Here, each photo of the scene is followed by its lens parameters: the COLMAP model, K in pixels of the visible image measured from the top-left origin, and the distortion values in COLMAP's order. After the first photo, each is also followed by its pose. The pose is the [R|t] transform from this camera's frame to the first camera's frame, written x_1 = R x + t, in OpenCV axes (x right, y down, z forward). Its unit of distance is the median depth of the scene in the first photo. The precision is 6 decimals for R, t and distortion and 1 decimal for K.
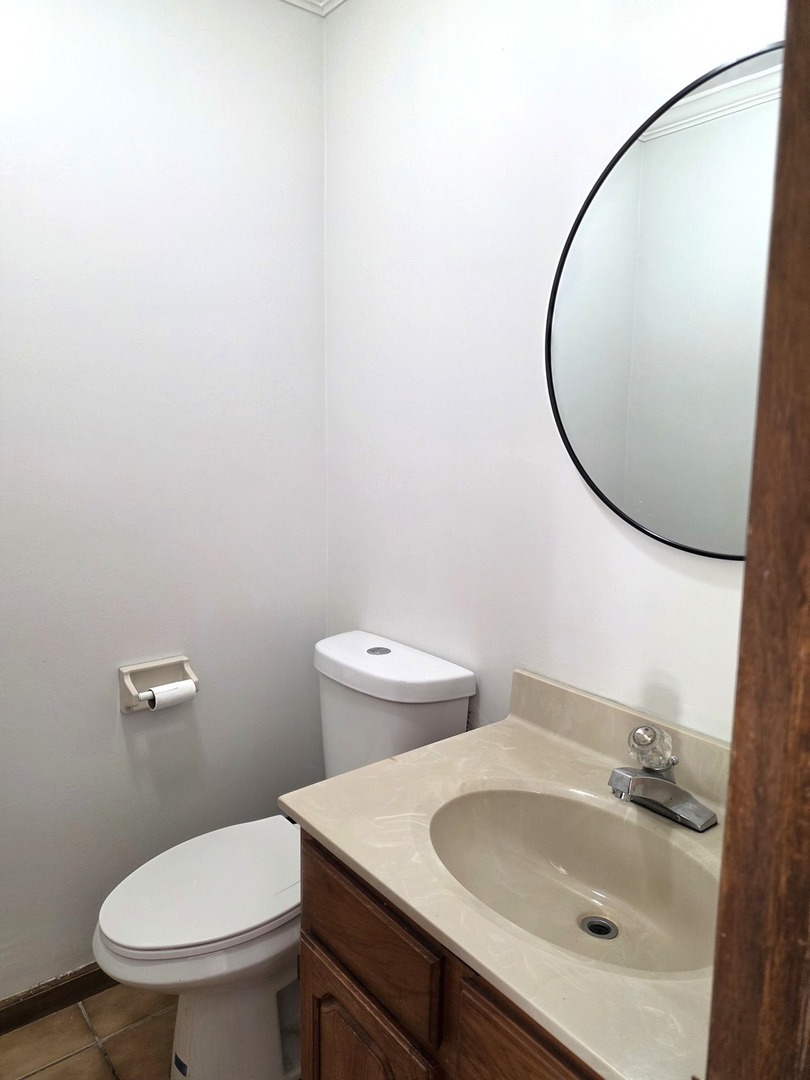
lens RADIAL K [[741.2, 0, 400.1], [0, 741.2, 535.3], [0, 0, 1]] dist [0.002418, -0.045088]
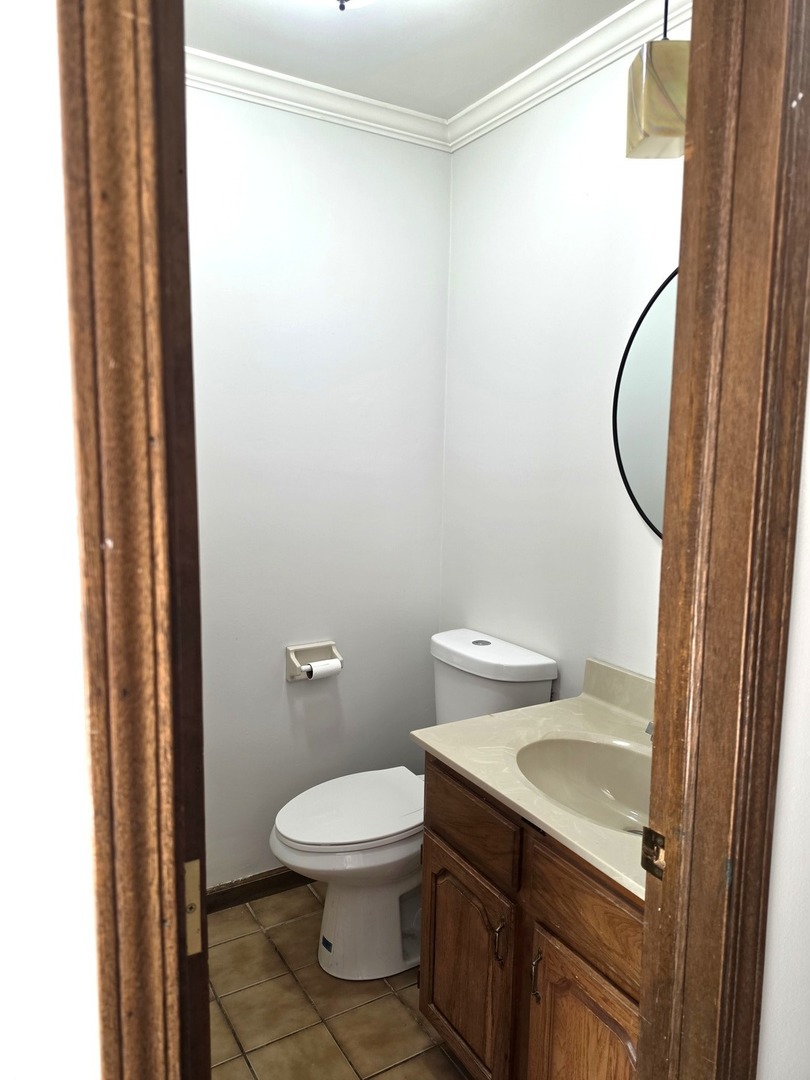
lens RADIAL K [[741.2, 0, 407.8], [0, 741.2, 532.6], [0, 0, 1]] dist [0.002418, -0.045088]
pose [[0.991907, 0.016998, -0.125826, 0.003639], [-0.020859, 0.999349, -0.029436, 0.008148], [0.125244, 0.031822, 0.991616, -0.344370]]
